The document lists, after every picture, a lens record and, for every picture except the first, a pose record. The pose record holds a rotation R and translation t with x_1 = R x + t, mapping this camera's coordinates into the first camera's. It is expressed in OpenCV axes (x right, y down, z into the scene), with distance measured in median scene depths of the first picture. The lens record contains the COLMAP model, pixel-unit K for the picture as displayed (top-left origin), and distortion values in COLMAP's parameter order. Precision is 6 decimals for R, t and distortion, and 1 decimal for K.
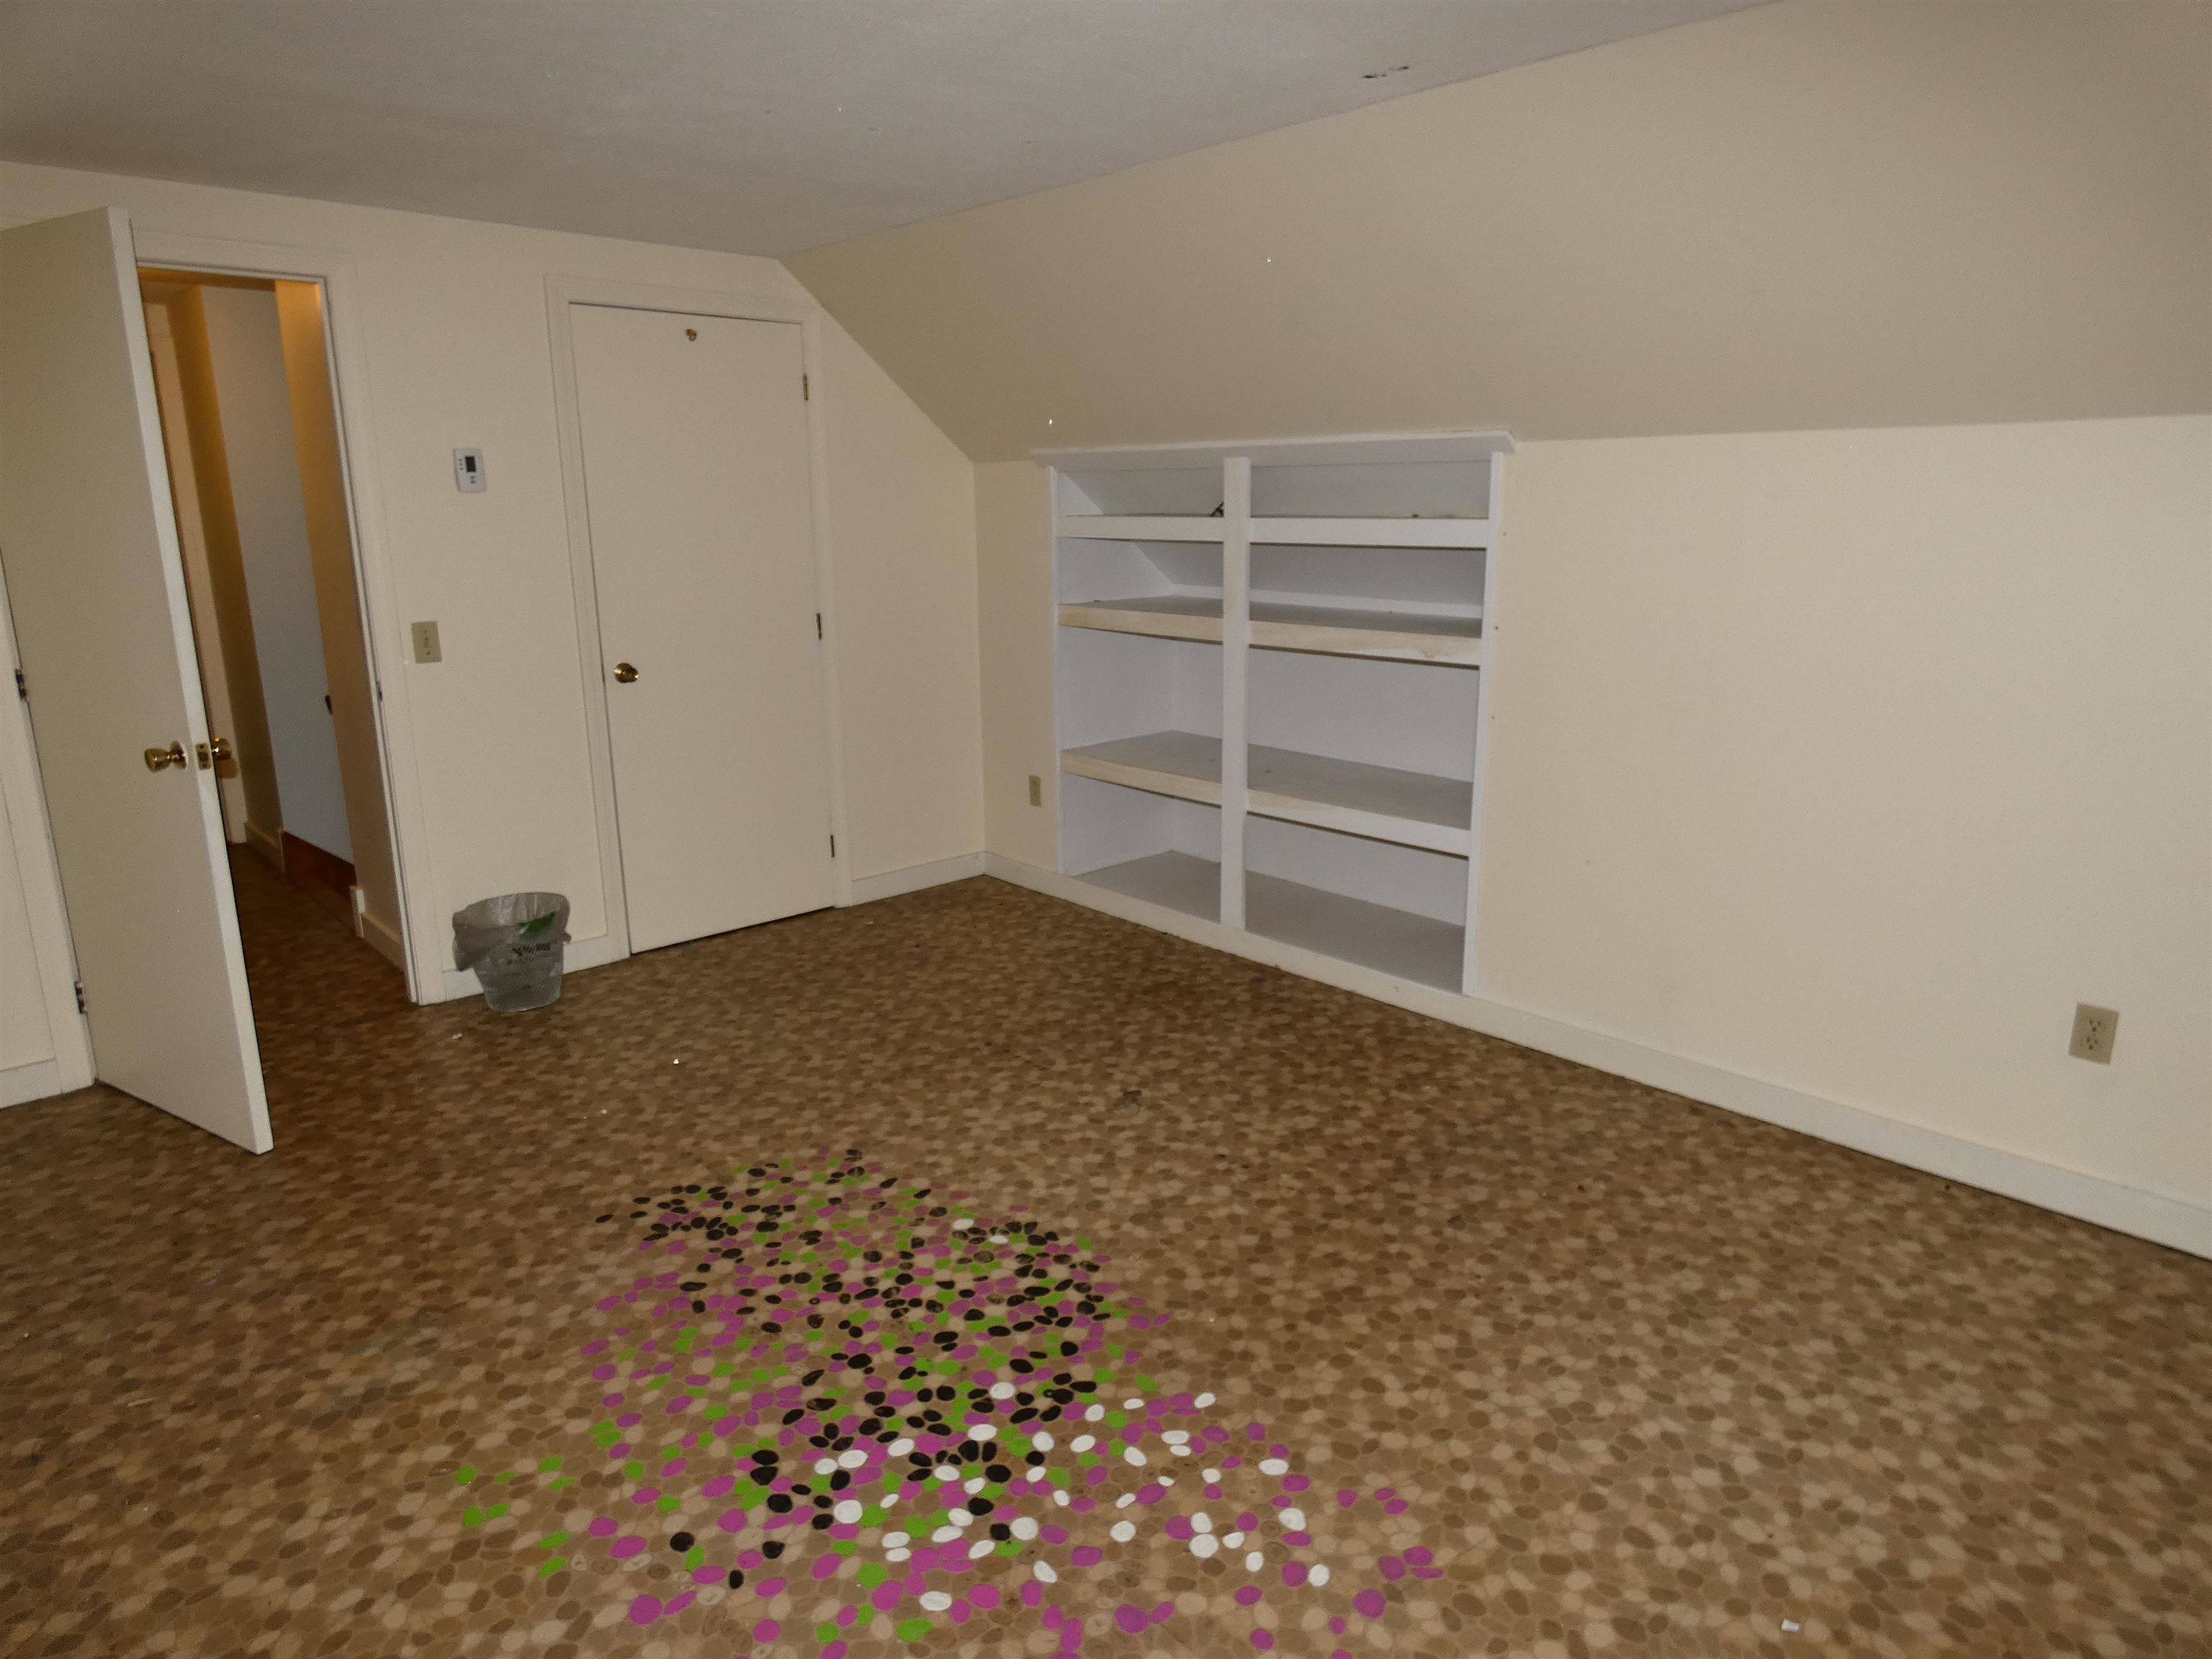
lens RADIAL K [[1329.3, 0, 1113.1], [0, 1329.3, 809.5], [0, 0, 1]] dist [-0.017843, 0.000045]
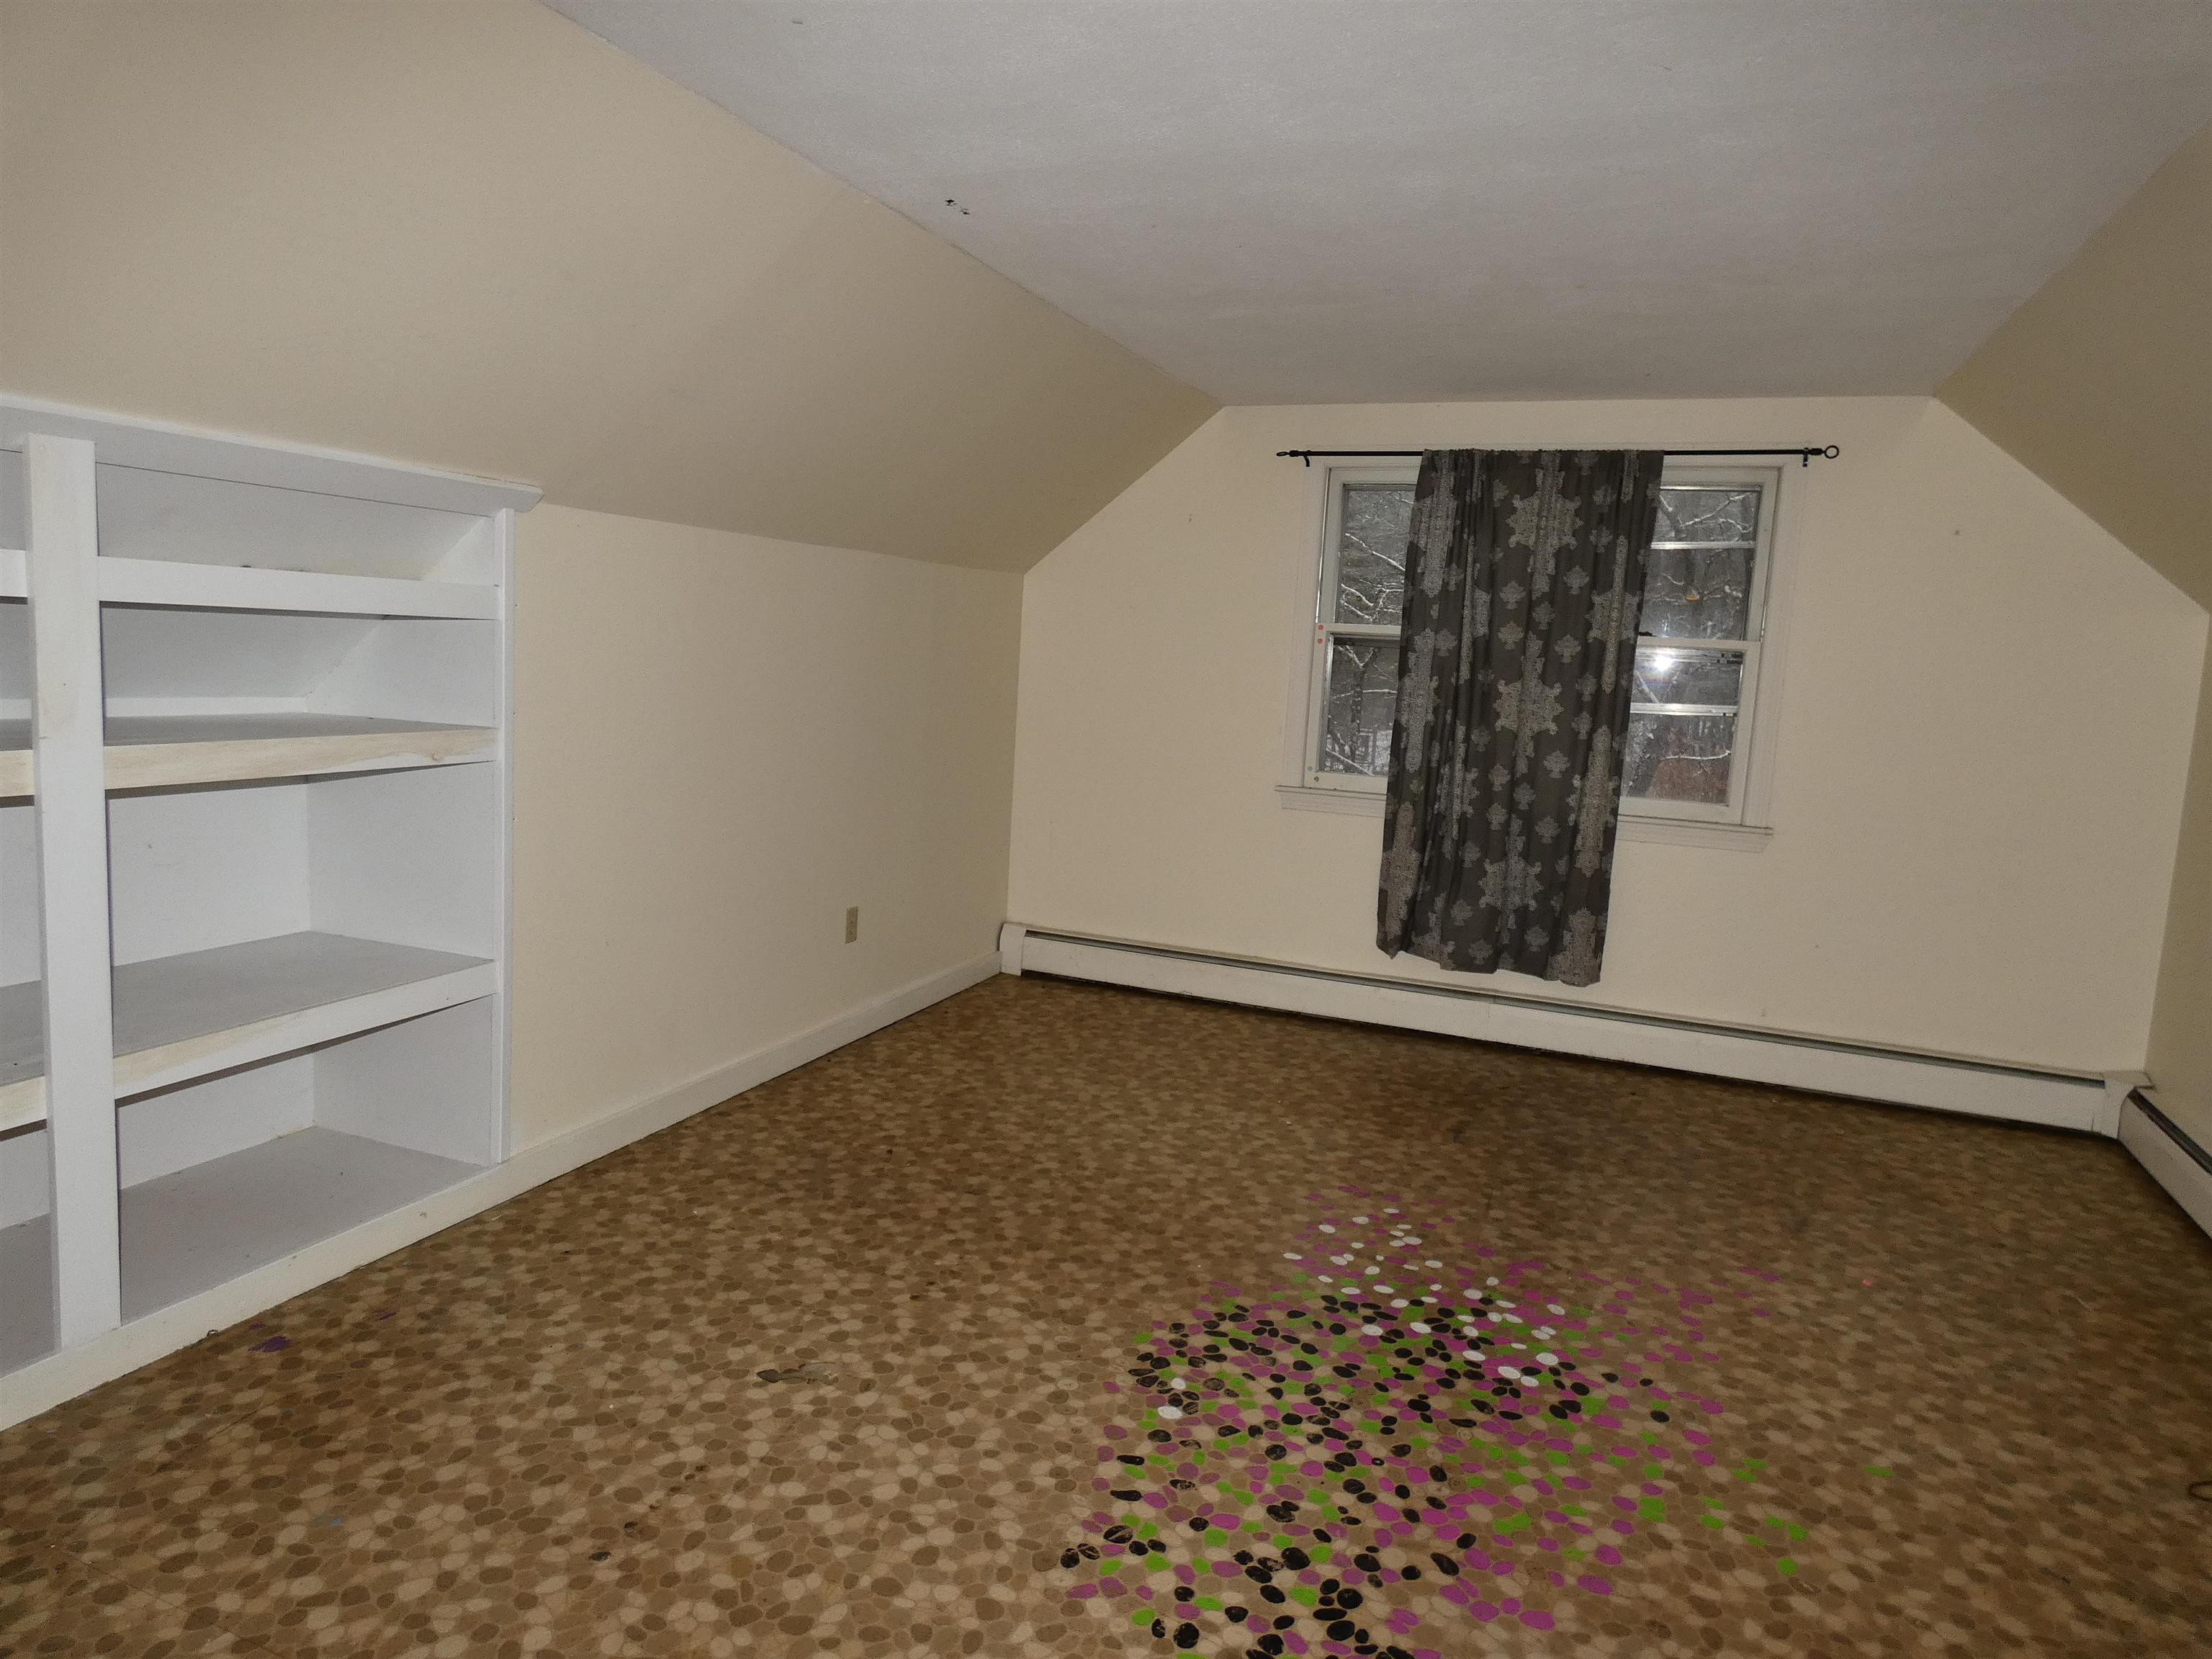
lens RADIAL K [[1329.3, 0, 1110.9], [0, 1329.3, 838.3], [0, 0, 1]] dist [-0.017843, 0.000045]
pose [[-0.423595, -0.144970, 0.894176, -0.894154], [0.152095, 0.961715, 0.227972, -0.272005], [-0.892992, 0.232568, -0.385329, 1.411753]]
